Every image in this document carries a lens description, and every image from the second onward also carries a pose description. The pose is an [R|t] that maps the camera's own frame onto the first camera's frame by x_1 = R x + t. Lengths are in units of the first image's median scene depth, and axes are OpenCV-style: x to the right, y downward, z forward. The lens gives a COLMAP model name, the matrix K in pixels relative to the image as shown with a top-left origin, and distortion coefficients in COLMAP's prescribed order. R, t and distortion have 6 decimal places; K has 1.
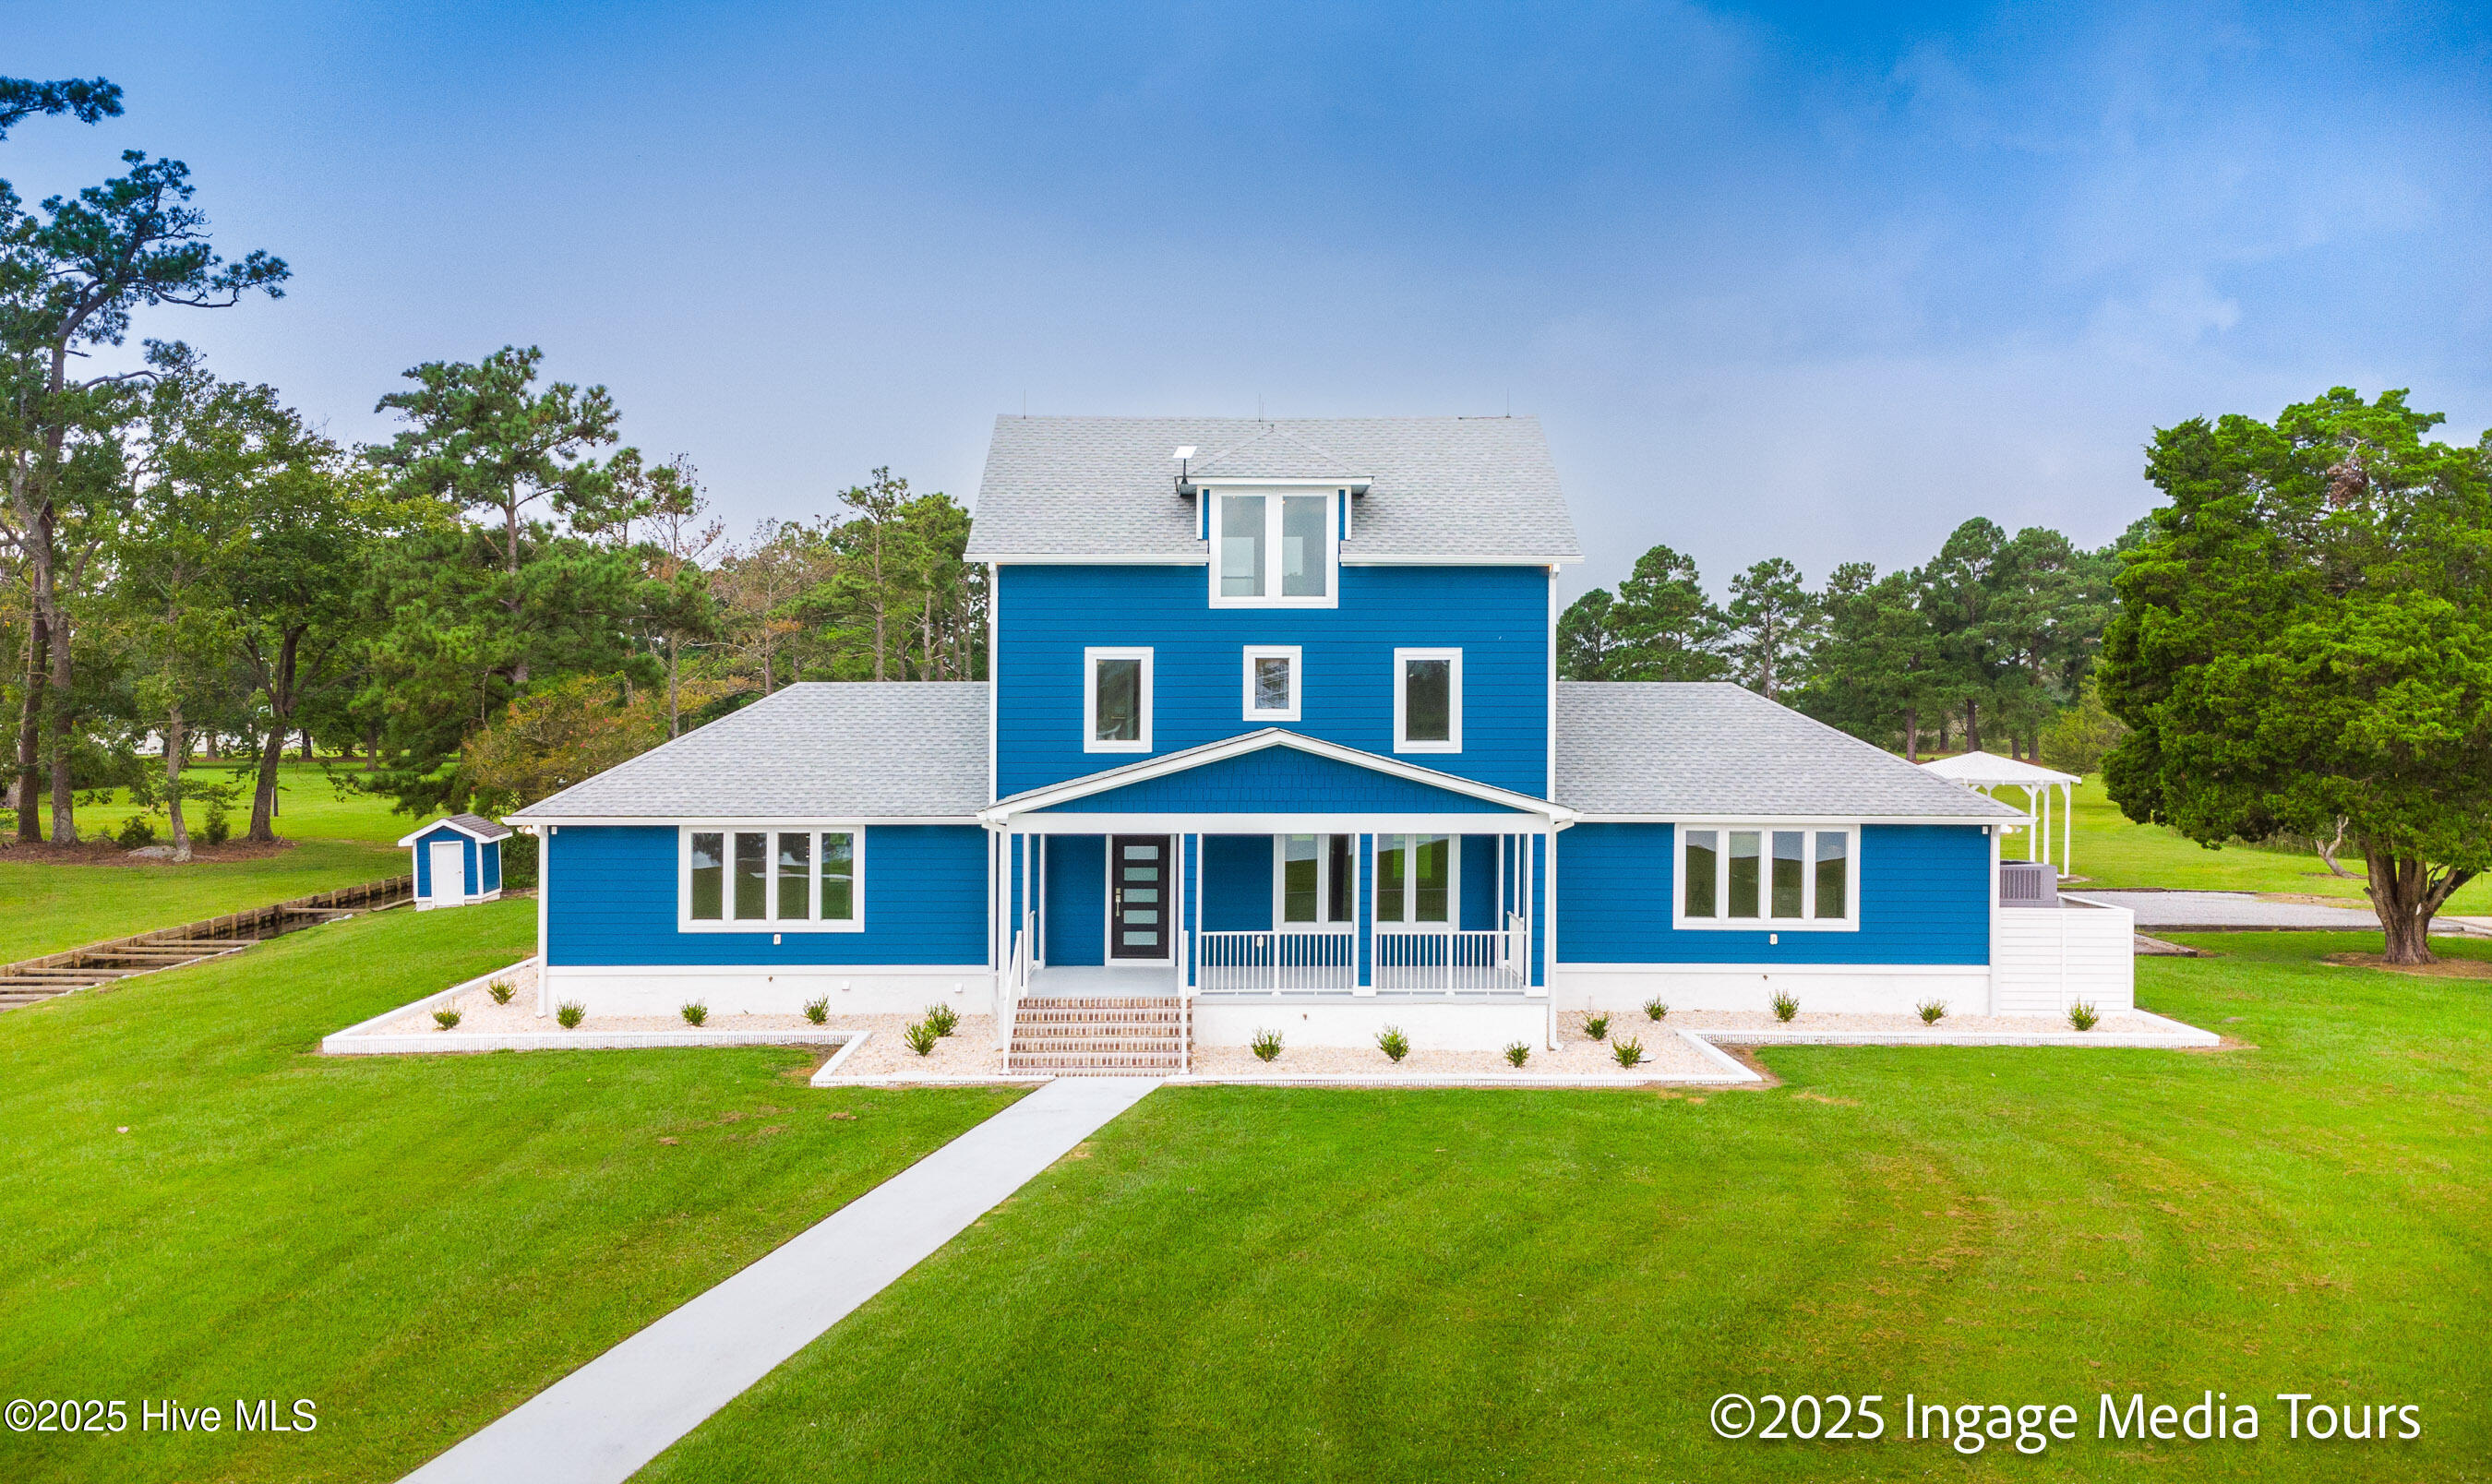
lens RADIAL K [[1918.1, 0, 1232.4], [0, 1918.1, 703.5], [0, 0, 1]] dist [0.035039, -0.006805]
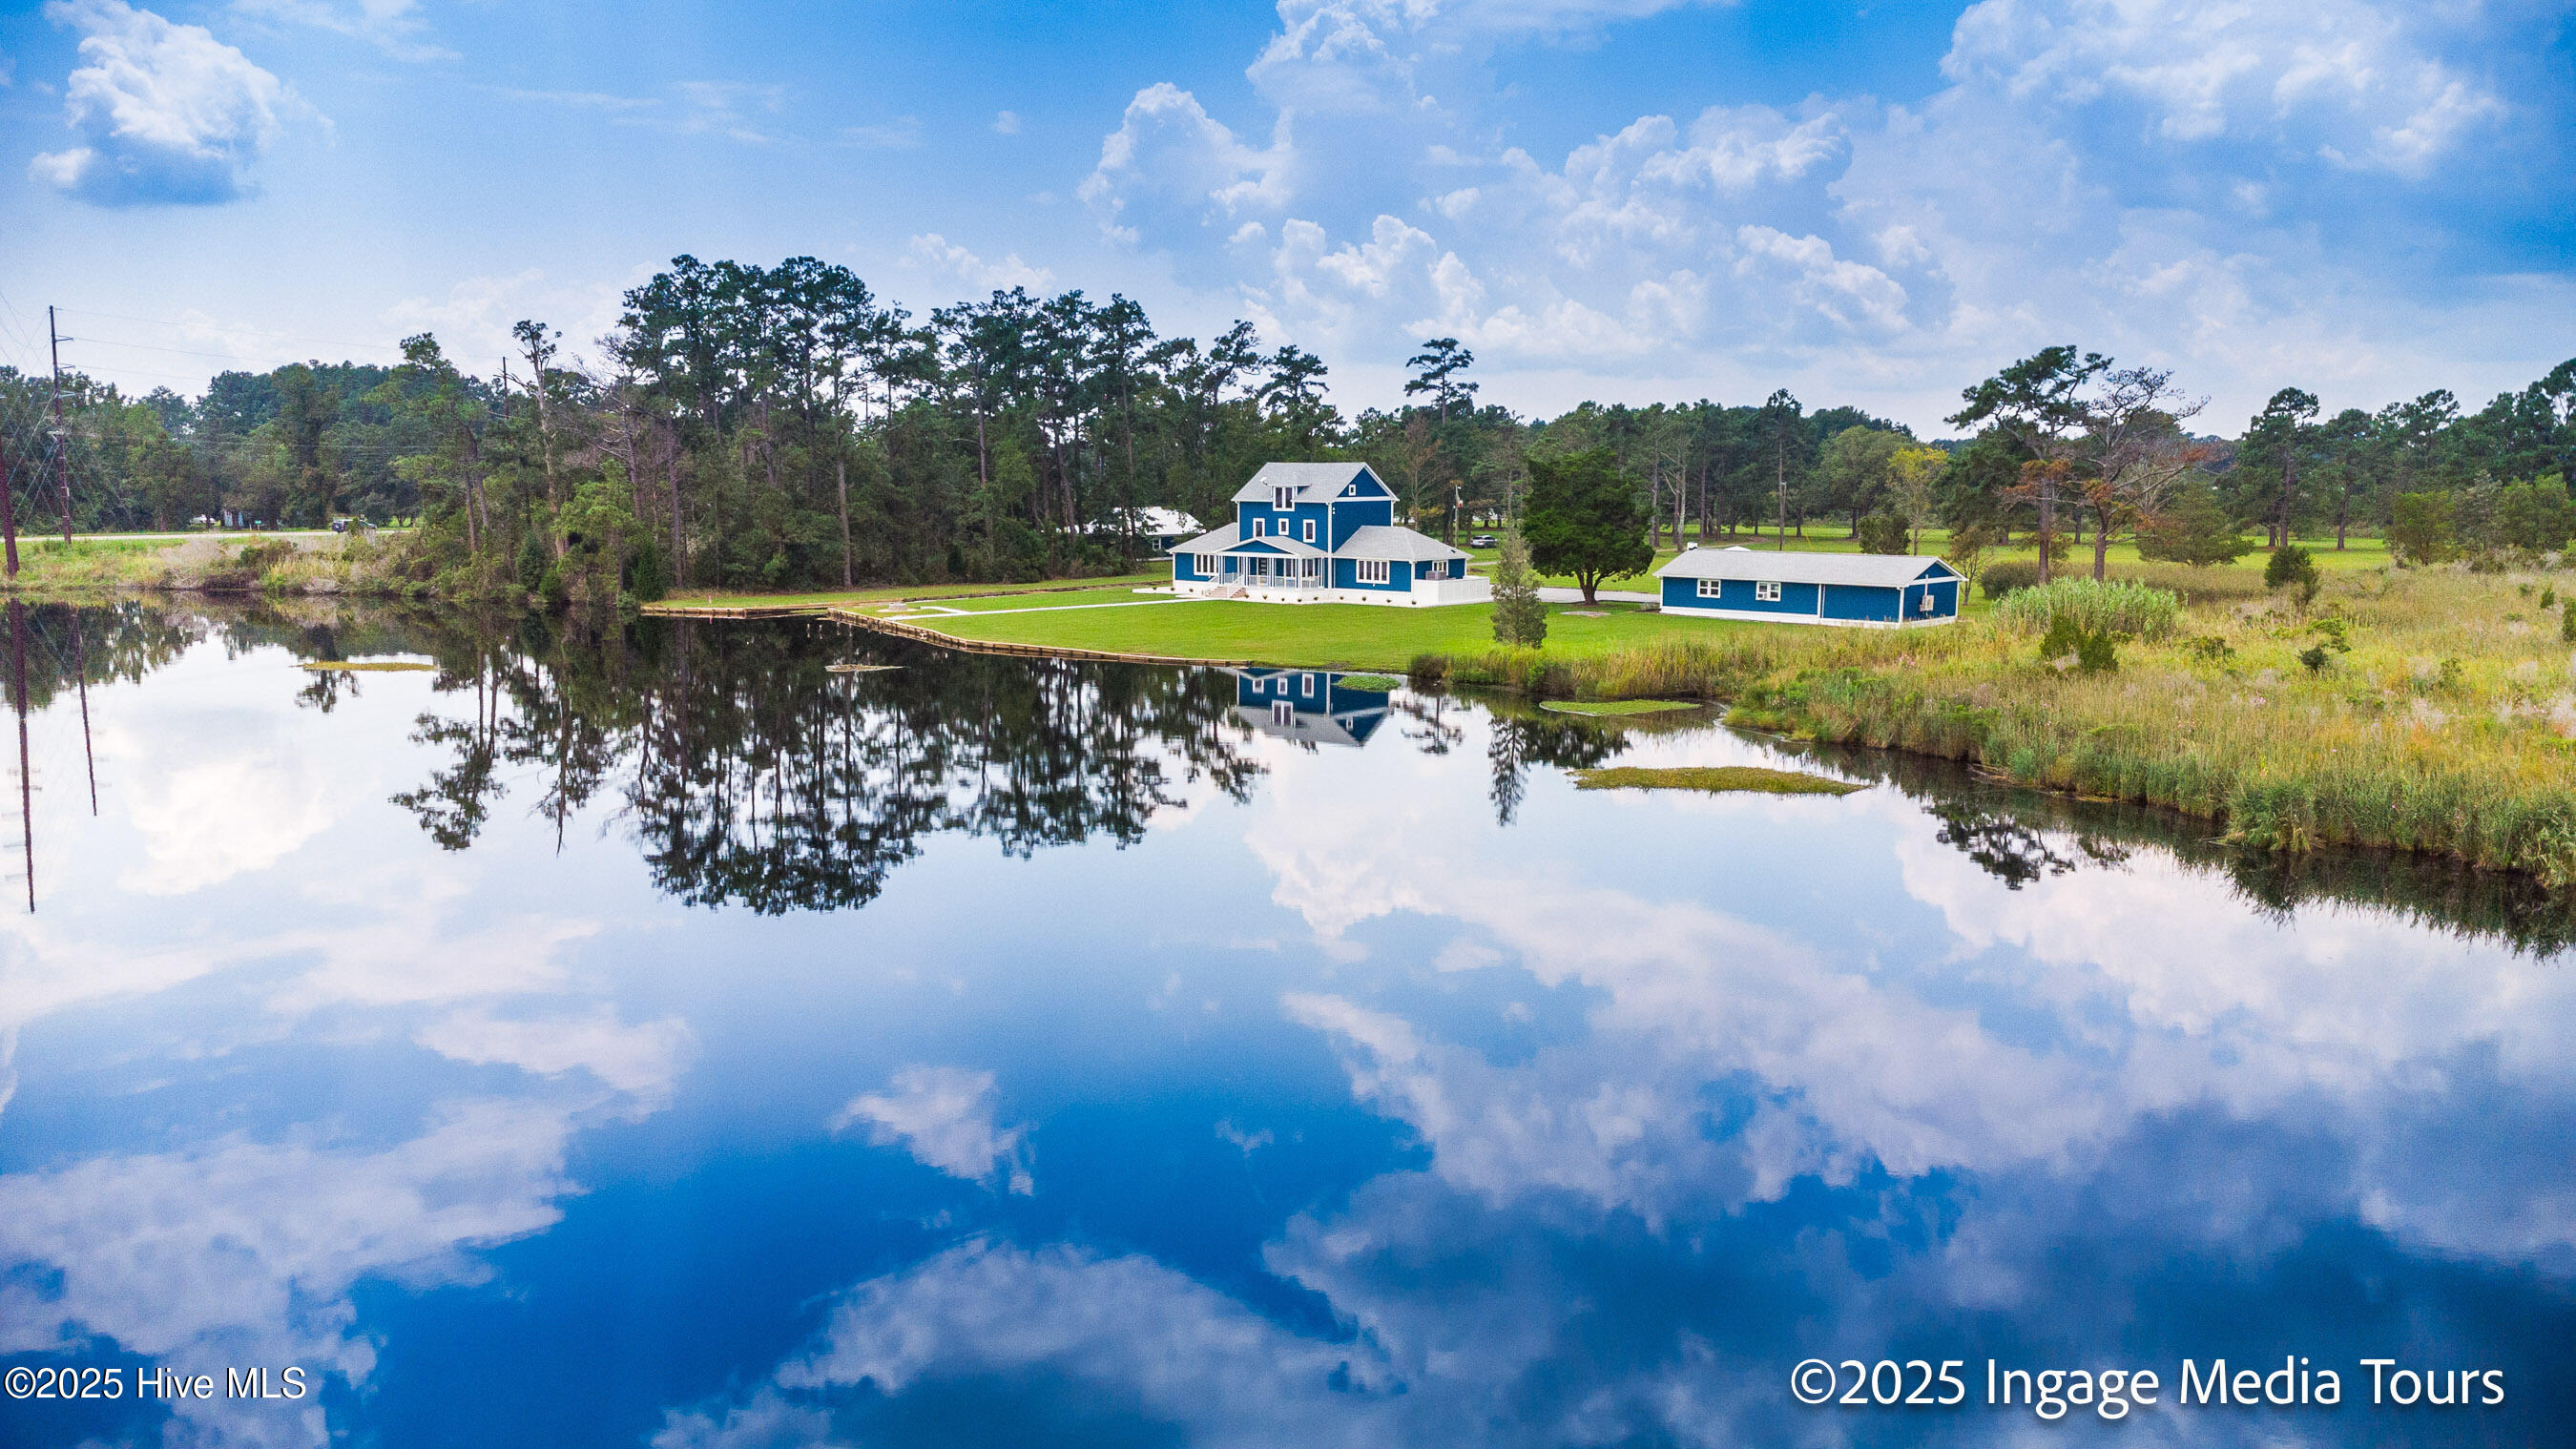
lens RADIAL K [[1821.0, 0, 1288.0], [0, 1821.0, 724.5], [0, 0, 1]] dist [0.039965, -0.003646]
pose [[0.762819, 0.089452, -0.640395, 1.800803], [0.000027, 0.990380, 0.138372, -0.090524], [0.646613, -0.105570, 0.755478, -1.491900]]
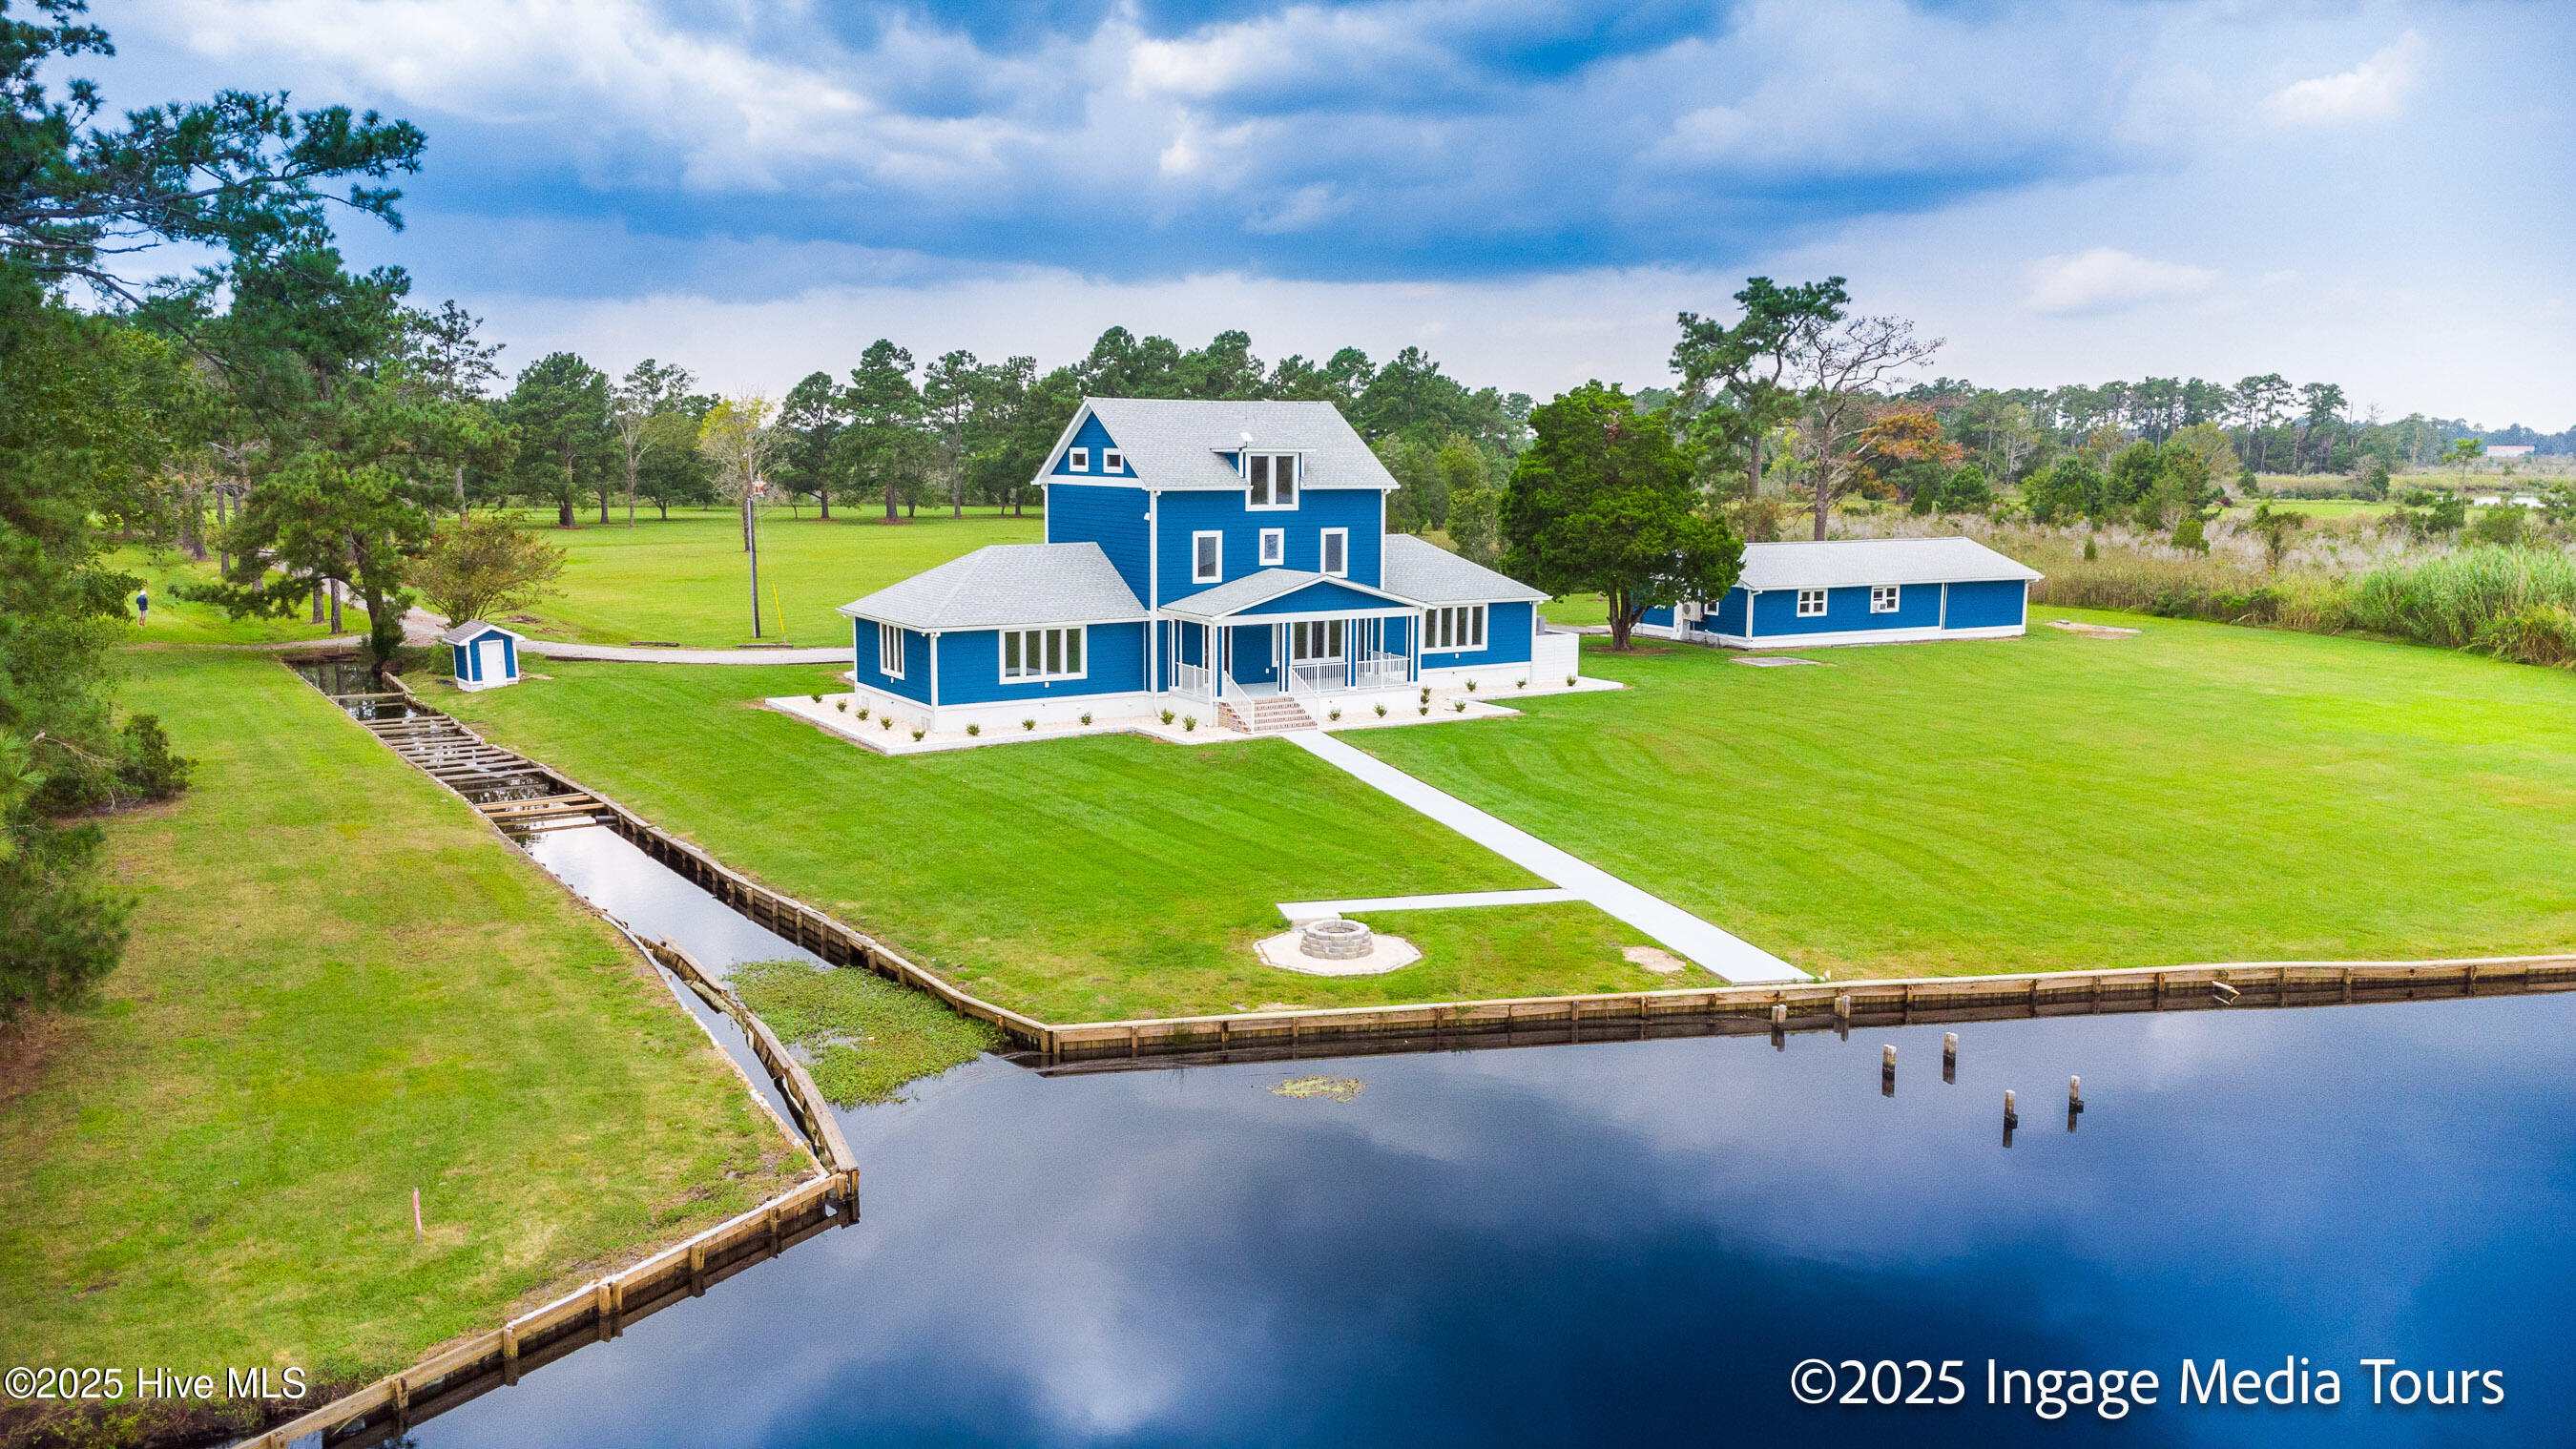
lens RADIAL K [[1796.1, 0, 1289.6], [0, 1796.1, 712.9], [0, 0, 1]] dist [0.037274, -0.006073]
pose [[0.850996, -0.072782, 0.520105, -0.595403], [-0.006331, 0.988857, 0.148737, -0.073801], [-0.525134, -0.129867, 0.841052, -0.404122]]
